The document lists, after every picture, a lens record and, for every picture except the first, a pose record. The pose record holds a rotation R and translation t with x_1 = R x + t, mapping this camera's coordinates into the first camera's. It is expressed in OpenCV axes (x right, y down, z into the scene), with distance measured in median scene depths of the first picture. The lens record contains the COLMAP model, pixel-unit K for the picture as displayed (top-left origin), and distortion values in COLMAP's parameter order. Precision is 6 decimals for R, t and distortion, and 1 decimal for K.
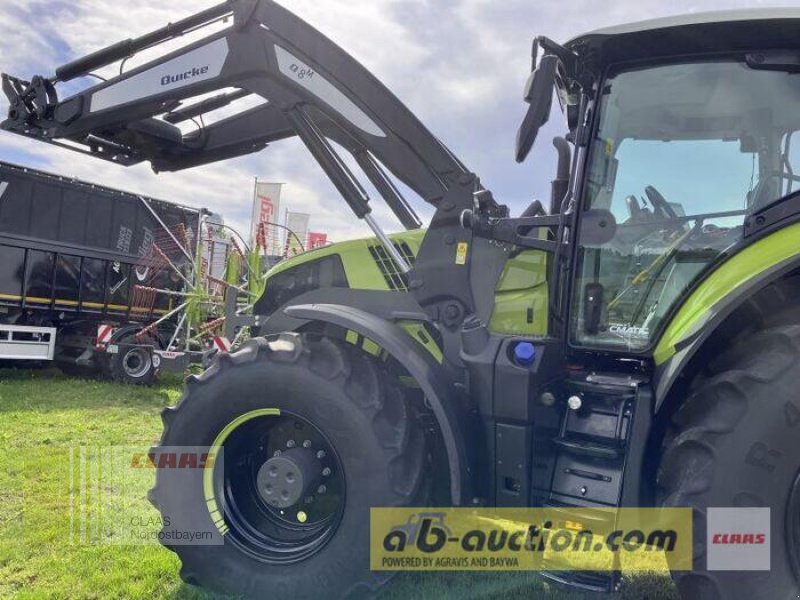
lens RADIAL K [[665.8, 0, 400.5], [0, 665.8, 313.0], [0, 0, 1]] dist [0.076865, -0.106805]
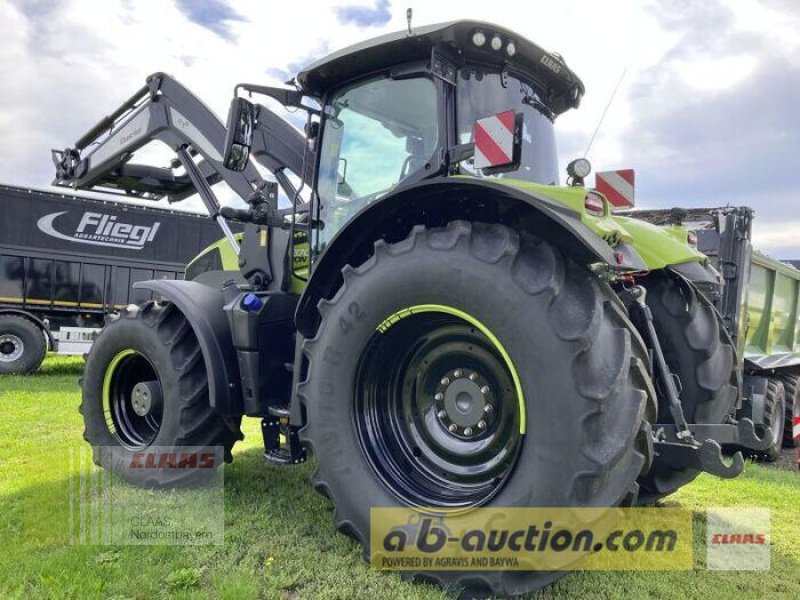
lens RADIAL K [[665.8, 0, 400.5], [0, 665.8, 313.0], [0, 0, 1]] dist [0.076865, -0.106805]
pose [[0.938544, -0.051254, -0.341332, 0.905569], [0.043670, 0.998599, -0.029873, 0.131375], [0.342385, 0.013131, 0.939468, -0.226420]]
